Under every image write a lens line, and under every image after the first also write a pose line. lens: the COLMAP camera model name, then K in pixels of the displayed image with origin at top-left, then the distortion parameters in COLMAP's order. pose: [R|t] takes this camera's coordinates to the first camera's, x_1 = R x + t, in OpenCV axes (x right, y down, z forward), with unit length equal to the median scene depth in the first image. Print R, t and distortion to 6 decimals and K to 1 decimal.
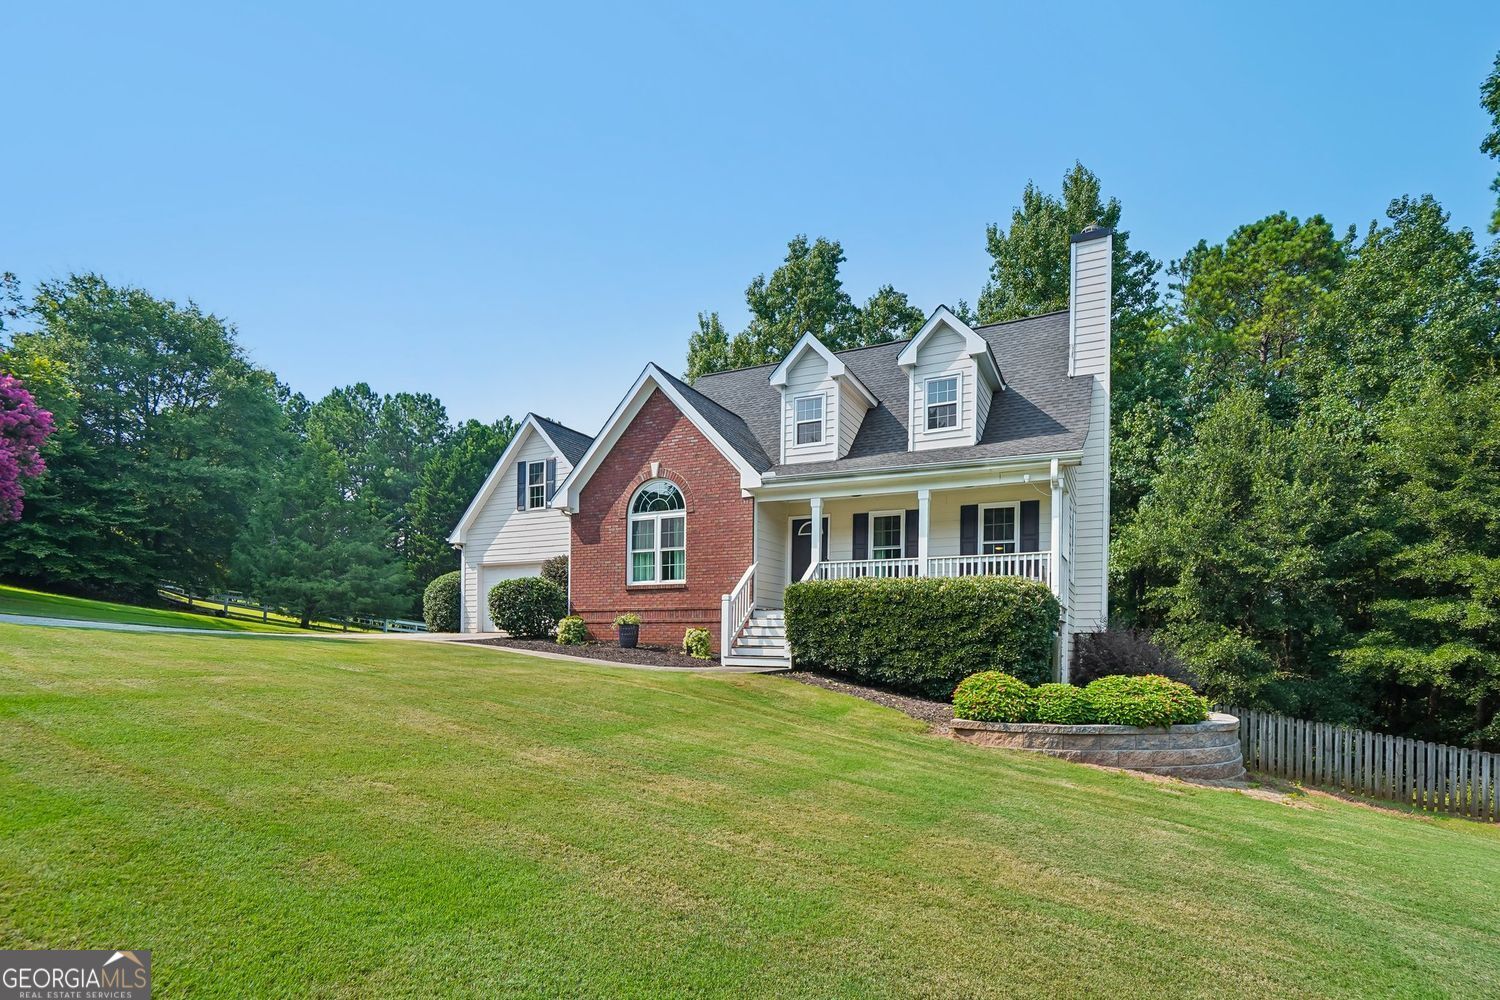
lens RADIAL K [[727.9, 0, 724.6], [0, 727.9, 642.4], [0, 0, 1]] dist [-0.002987, 0.000076]
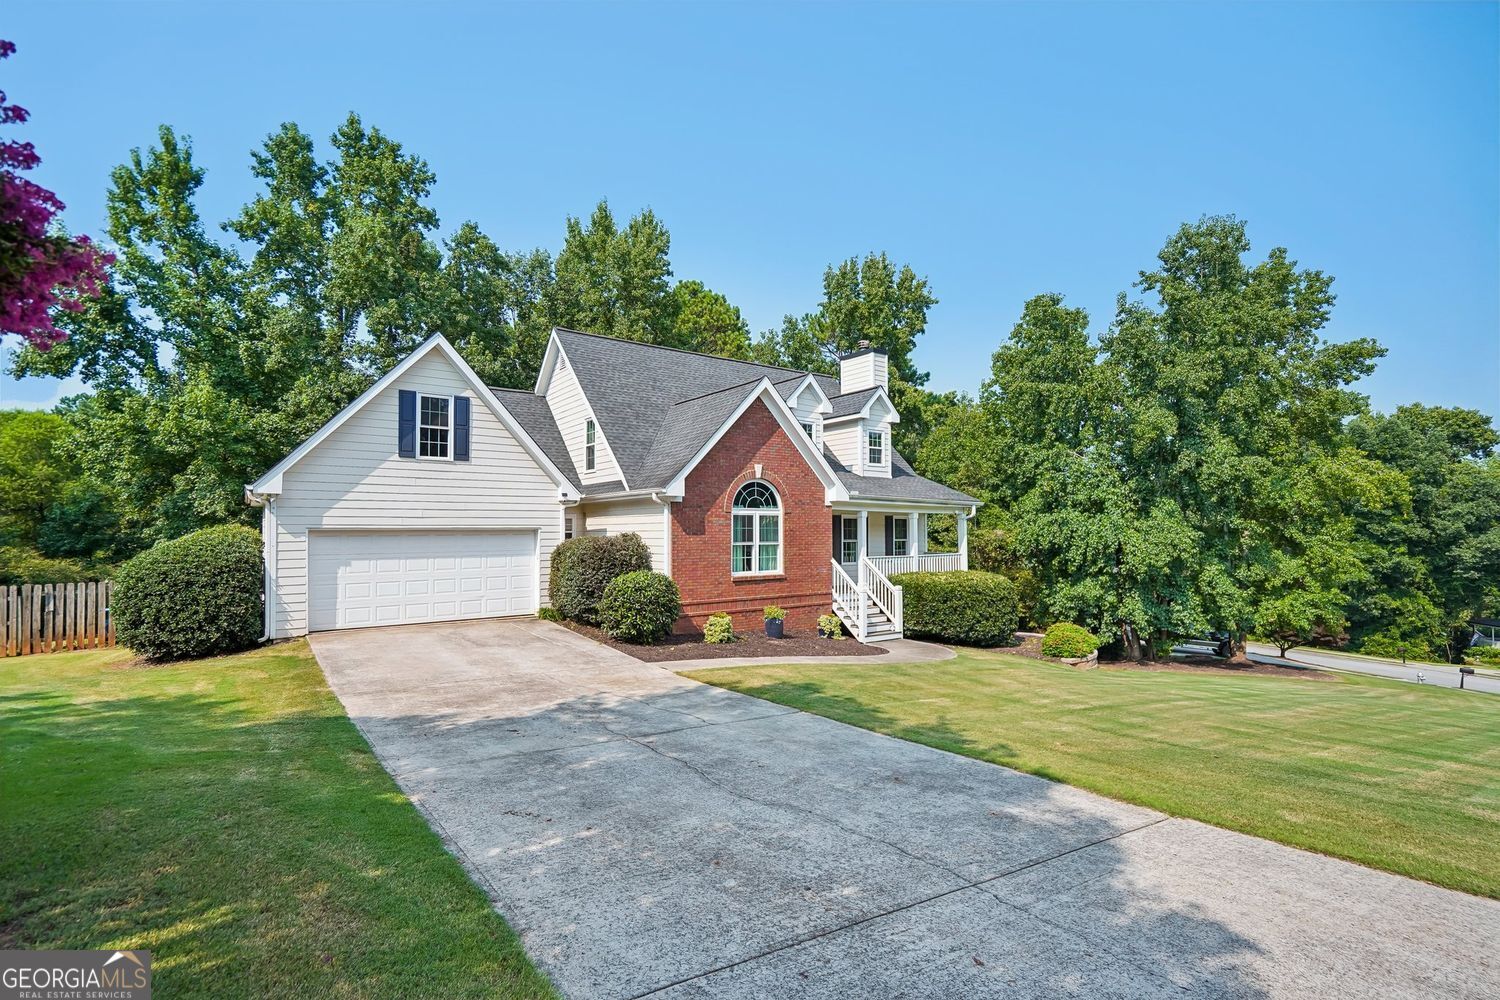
lens RADIAL K [[703.8, 0, 735.7], [0, 703.8, 506.5], [0, 0, 1]] dist [-0.004724, -0.000034]
pose [[0.448176, 0.016090, 0.893800, -1.061178], [0.007795, 0.999730, -0.021905, -0.160695], [-0.893911, 0.016785, 0.447930, 0.555046]]
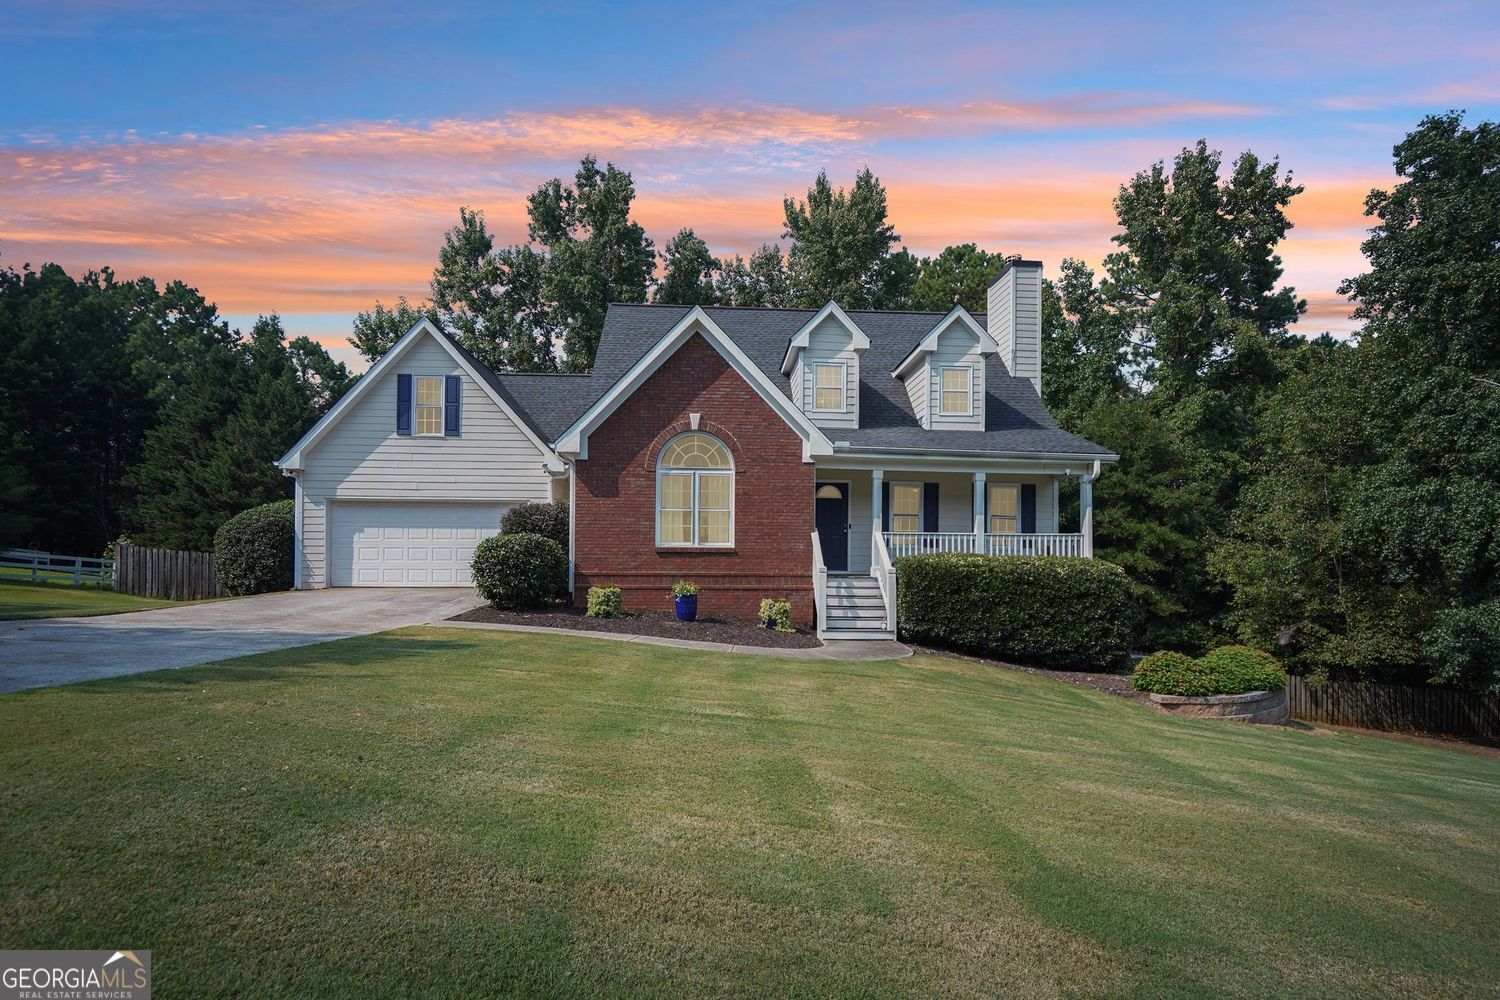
lens RADIAL K [[727.9, 0, 727.7], [0, 727.9, 534.8], [0, 0, 1]] dist [-0.002987, 0.000076]
pose [[0.869335, 0.010647, 0.494108, -0.509880], [0.001549, 0.999704, -0.024267, -0.073207], [-0.494220, 0.021862, 0.869062, 0.189621]]
